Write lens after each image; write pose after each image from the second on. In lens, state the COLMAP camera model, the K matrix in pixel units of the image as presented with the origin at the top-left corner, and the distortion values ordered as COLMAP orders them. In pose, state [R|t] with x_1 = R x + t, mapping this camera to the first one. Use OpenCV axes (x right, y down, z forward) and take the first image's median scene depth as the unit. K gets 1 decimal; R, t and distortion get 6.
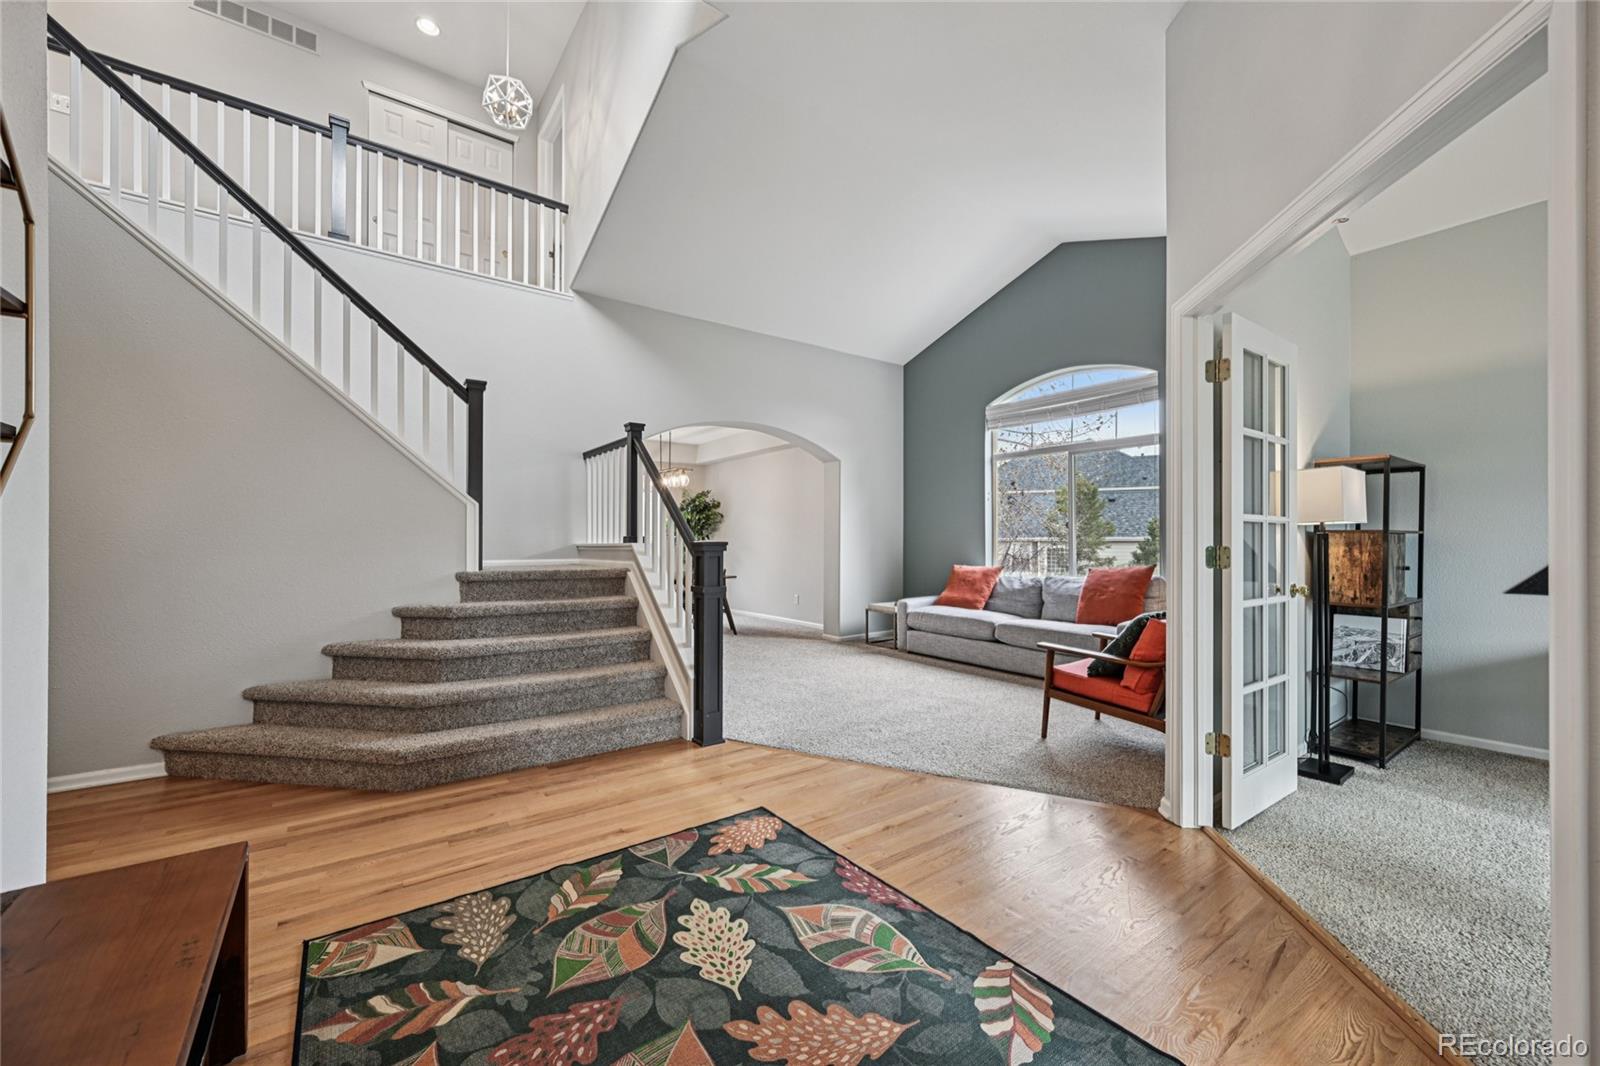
lens RADIAL K [[624.2, 0, 804.6], [0, 624.2, 542.0], [0, 0, 1]] dist [-0.002410, 0.000618]
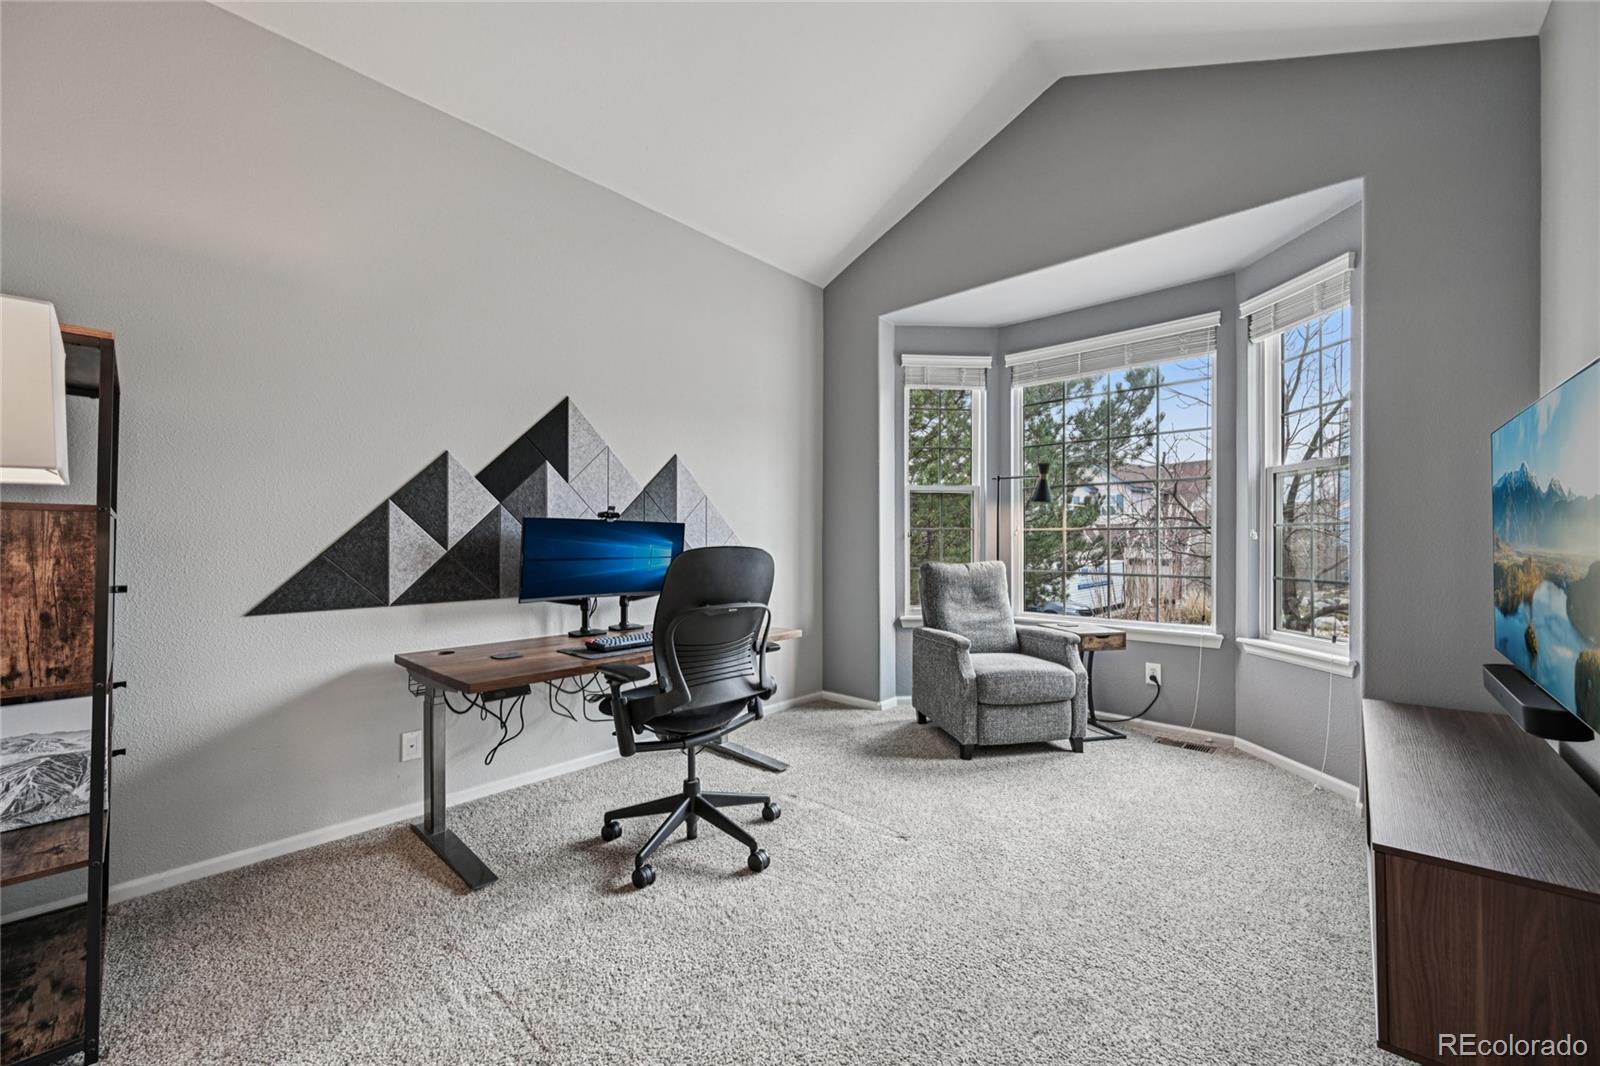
lens RADIAL K [[624.2, 0, 803.2], [0, 624.2, 544.3], [0, 0, 1]] dist [-0.002410, 0.000618]
pose [[-0.207058, -0.006089, 0.978310, 0.206884], [-0.001505, 0.999981, 0.005906, 0.002139], [-0.978327, -0.000249, -0.207064, 0.310112]]
